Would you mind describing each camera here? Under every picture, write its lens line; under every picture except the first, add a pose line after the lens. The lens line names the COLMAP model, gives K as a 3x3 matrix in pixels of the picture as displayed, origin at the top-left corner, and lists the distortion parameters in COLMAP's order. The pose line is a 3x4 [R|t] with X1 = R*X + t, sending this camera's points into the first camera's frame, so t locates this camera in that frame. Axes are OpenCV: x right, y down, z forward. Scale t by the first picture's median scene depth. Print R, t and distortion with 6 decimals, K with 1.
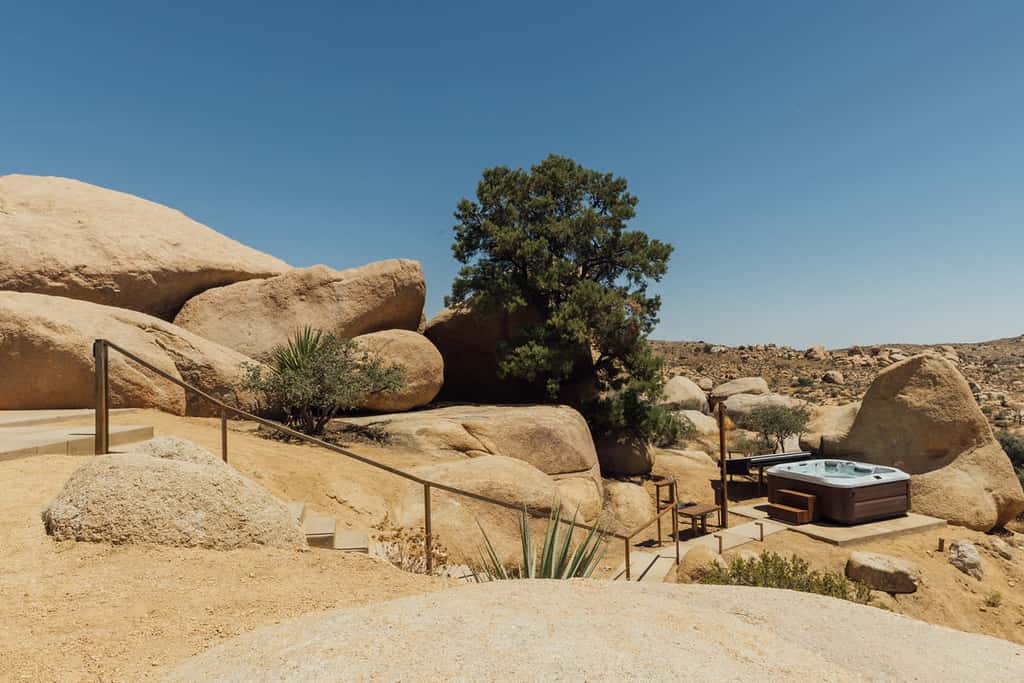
lens RADIAL K [[721.7, 0, 513.3], [0, 721.7, 341.0], [0, 0, 1]] dist [0.005859, -0.000179]
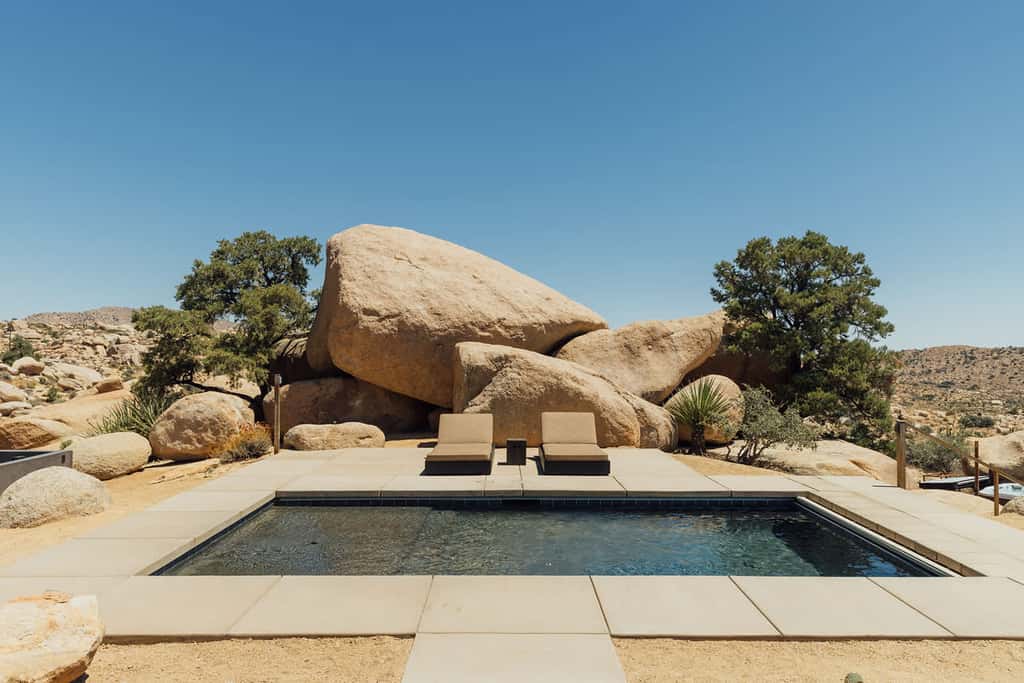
lens RADIAL K [[721.7, 0, 510.2], [0, 721.7, 343.1], [0, 0, 1]] dist [0.005859, -0.000179]
pose [[0.989615, 0.033152, 0.139866, -0.696261], [-0.033458, 0.999440, -0.000164, -0.059738], [-0.139793, -0.004517, 0.990170, -0.154571]]
